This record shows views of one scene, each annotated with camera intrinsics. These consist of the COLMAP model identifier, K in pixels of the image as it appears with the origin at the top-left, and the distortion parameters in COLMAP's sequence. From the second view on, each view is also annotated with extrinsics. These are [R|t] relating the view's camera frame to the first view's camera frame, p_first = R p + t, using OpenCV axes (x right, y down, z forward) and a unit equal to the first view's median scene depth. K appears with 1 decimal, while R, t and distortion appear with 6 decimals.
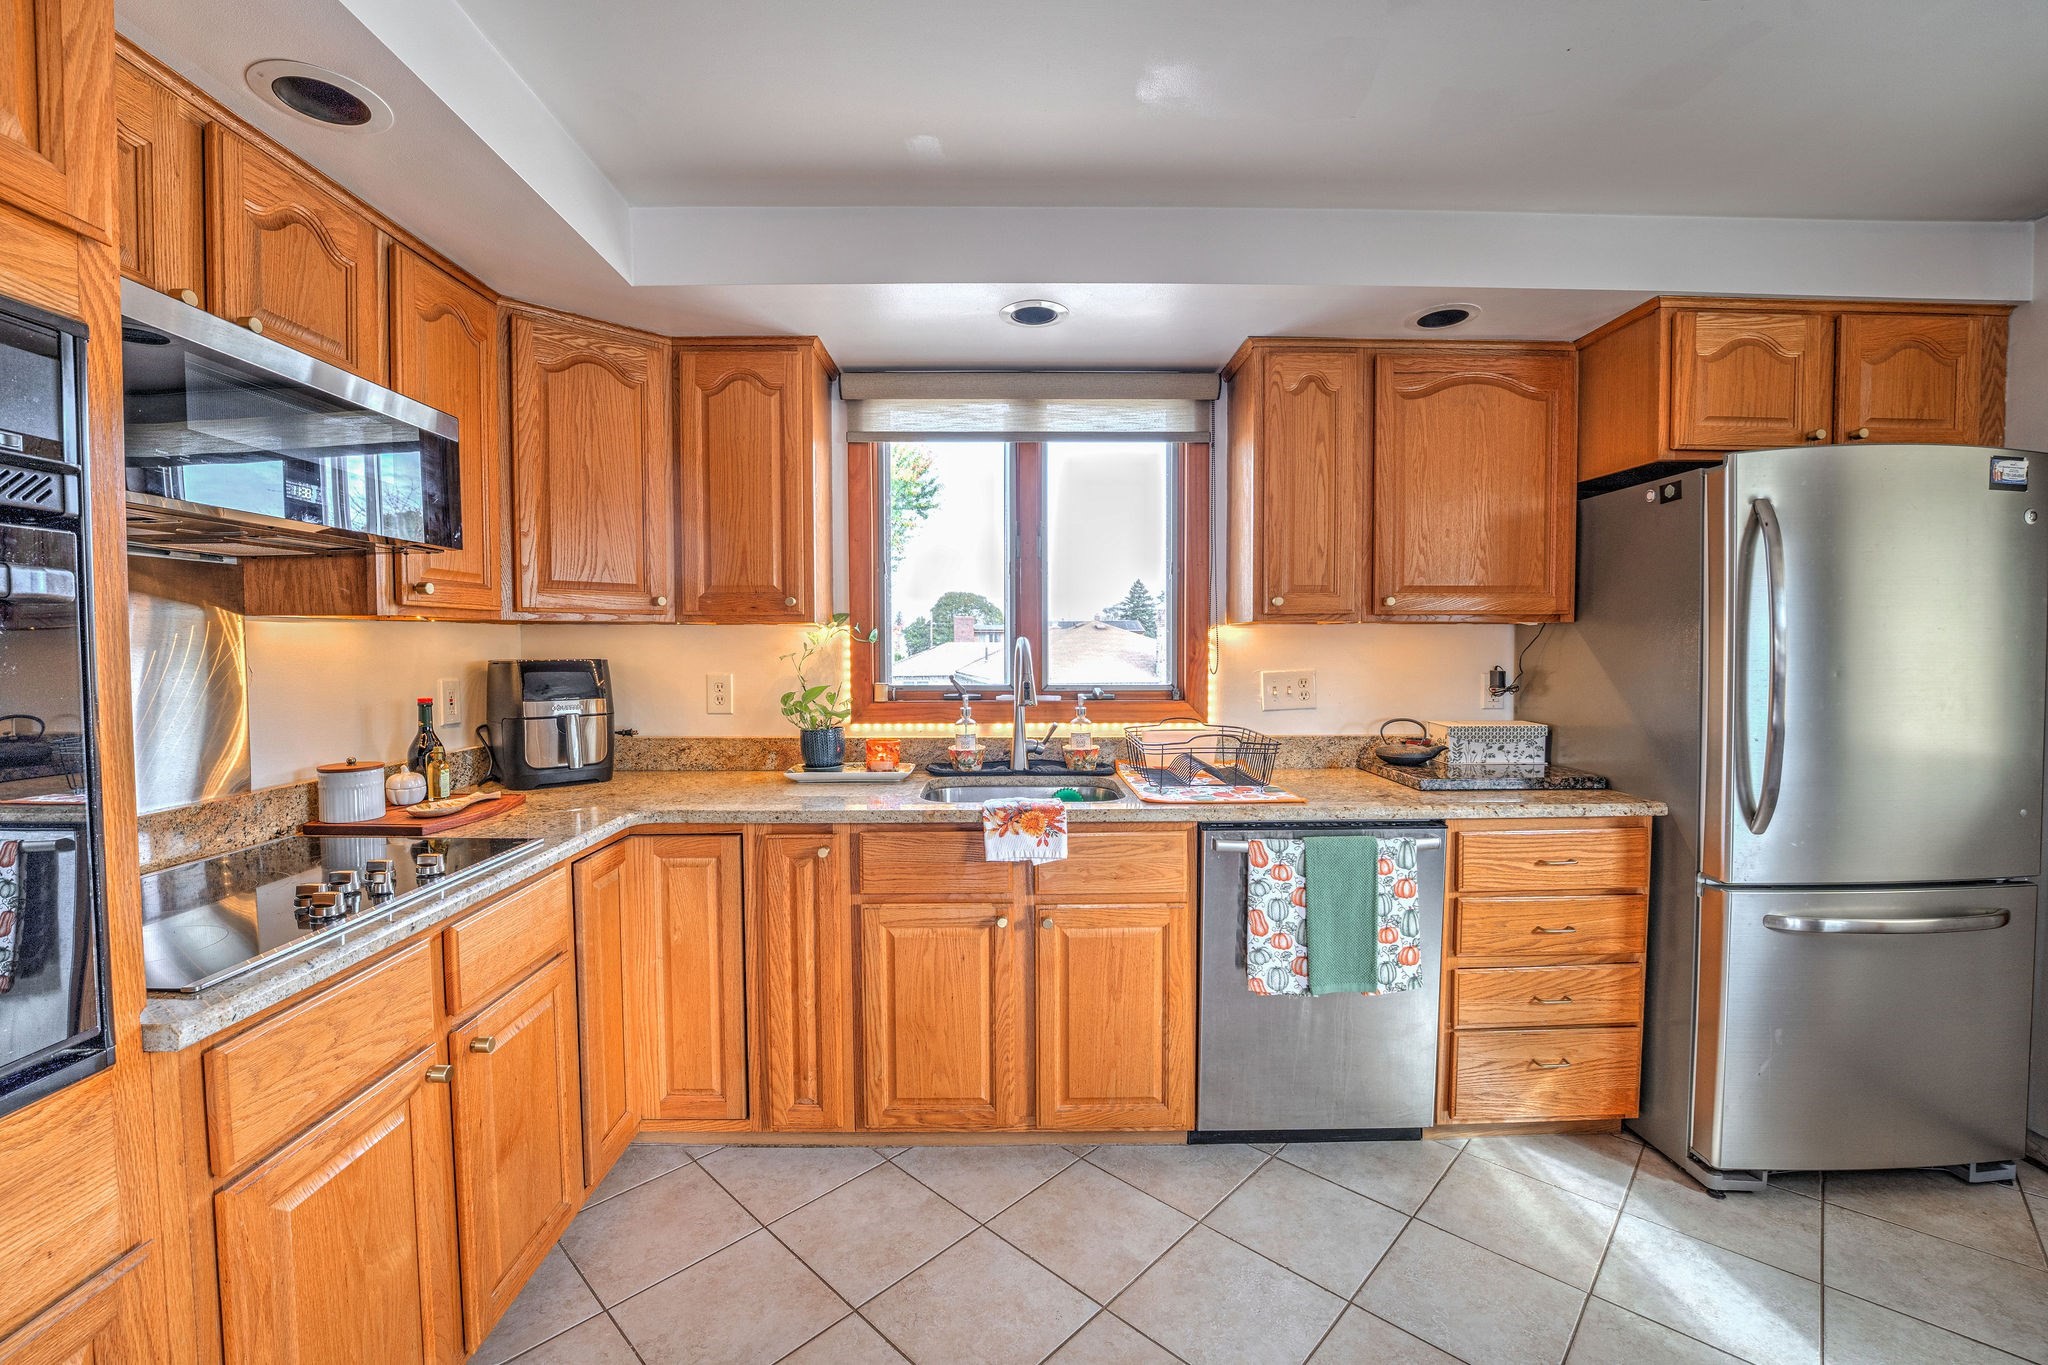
lens RADIAL K [[856.1, 0, 1012.8], [0, 856.1, 680.1], [0, 0, 1]] dist [-0.034479, 0.005782]
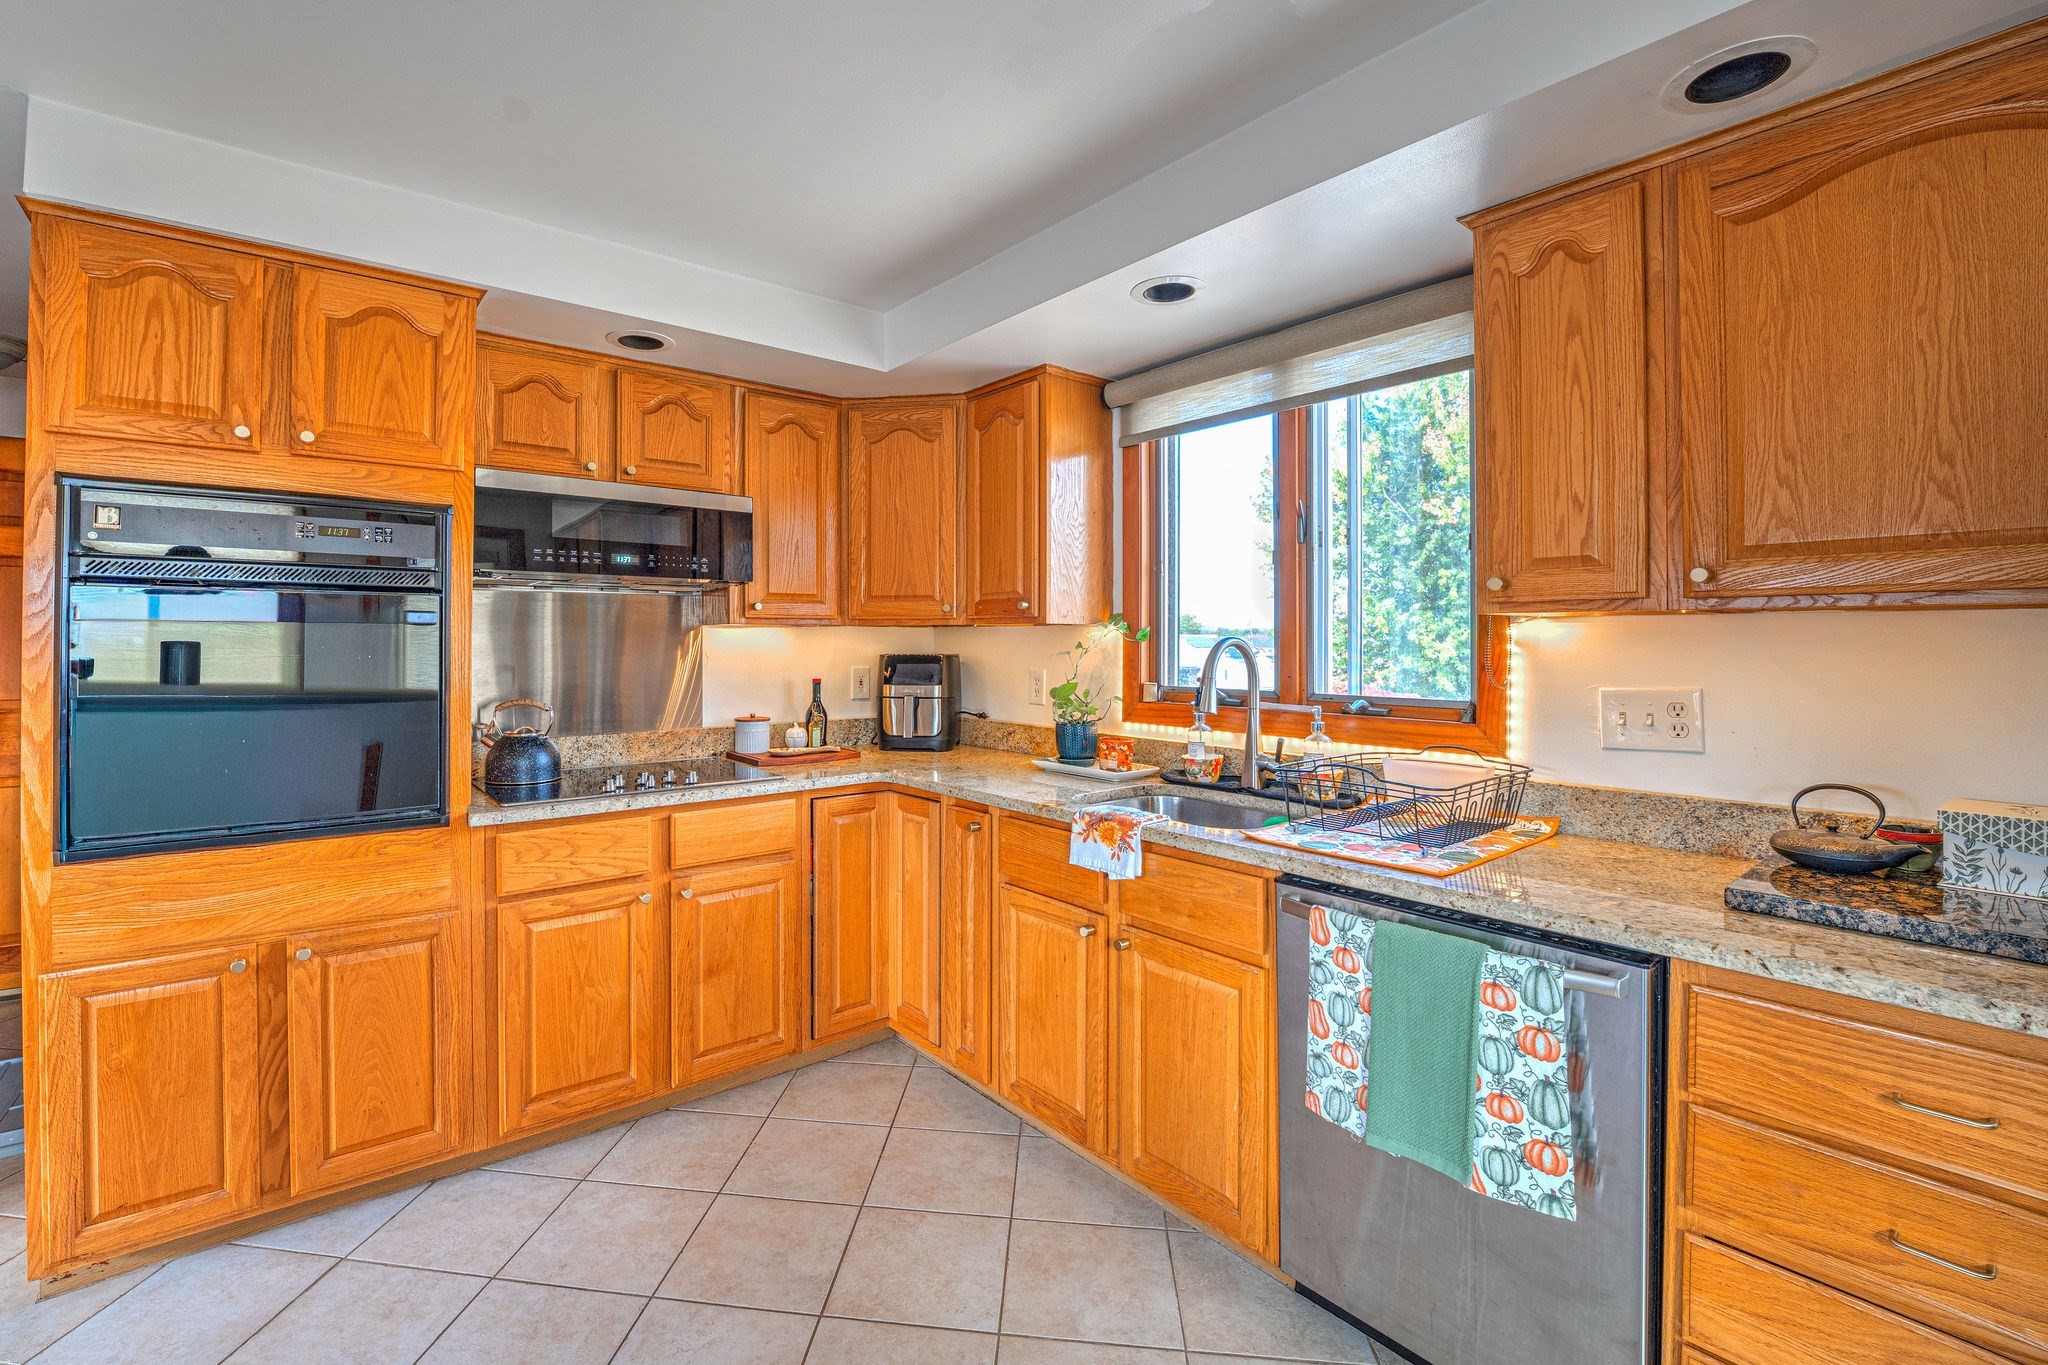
lens RADIAL K [[904.7, 0, 947.0], [0, 904.7, 637.8], [0, 0, 1]] dist [-0.024041, 0.000511]
pose [[0.591693, 0.000574, -0.806163, 0.688354], [-0.036229, 0.999008, -0.025880, -0.016140], [0.805349, 0.044519, 0.591127, 0.241842]]
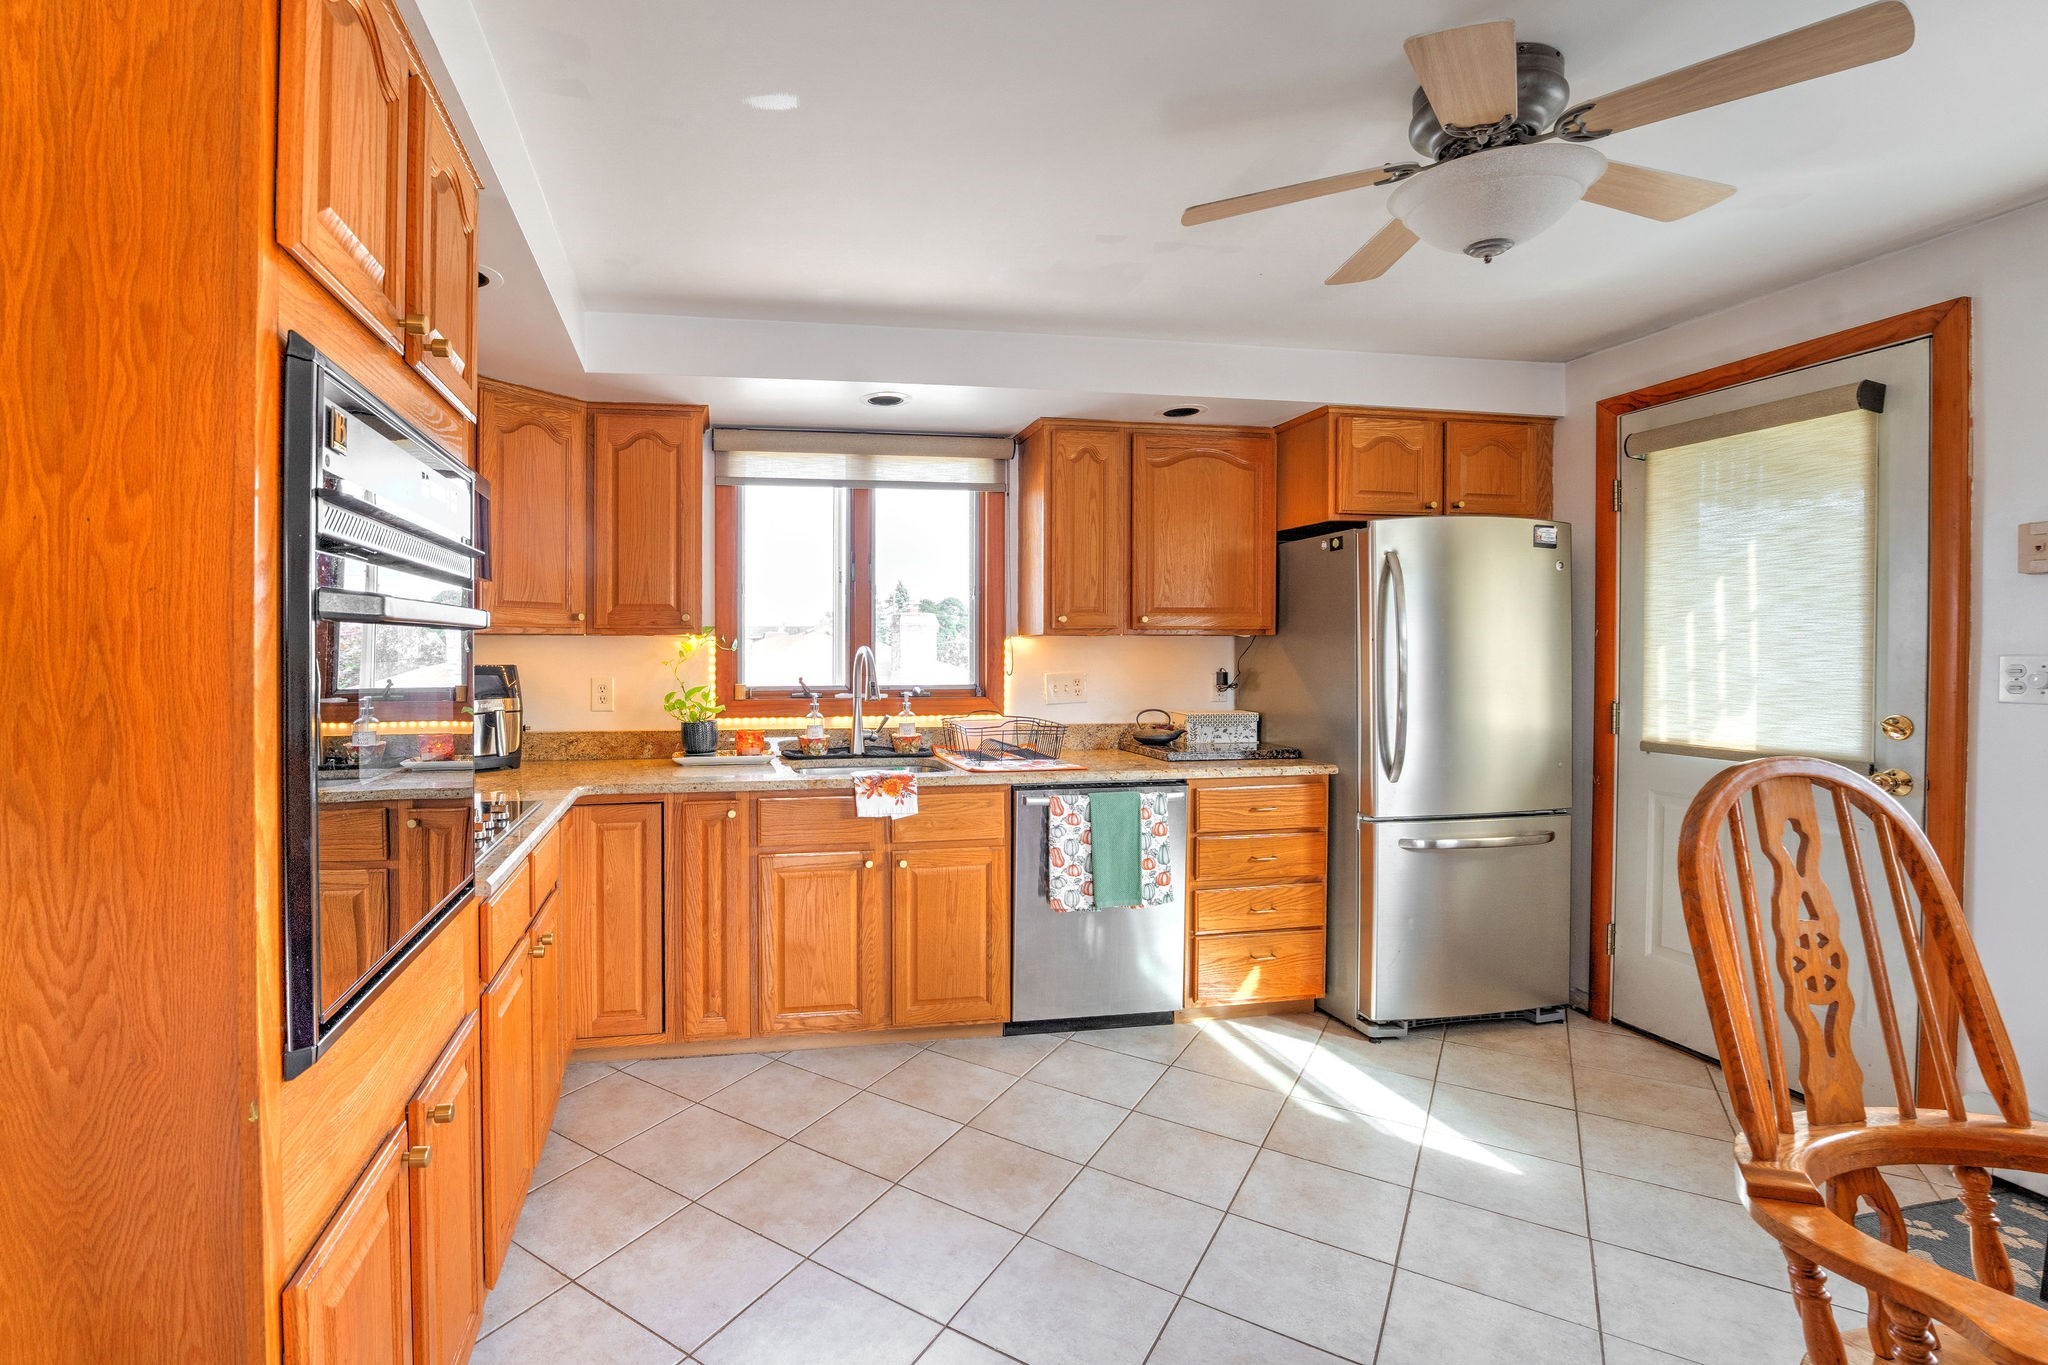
lens RADIAL K [[922.6, 0, 862.5], [0, 922.6, 672.0], [0, 0, 1]] dist [-0.021915, -0.000013]
pose [[0.989881, -0.003446, 0.141856, -0.212461], [0.006237, 0.999796, -0.019232, 0.015258], [-0.141761, 0.019922, 0.989700, -0.388731]]
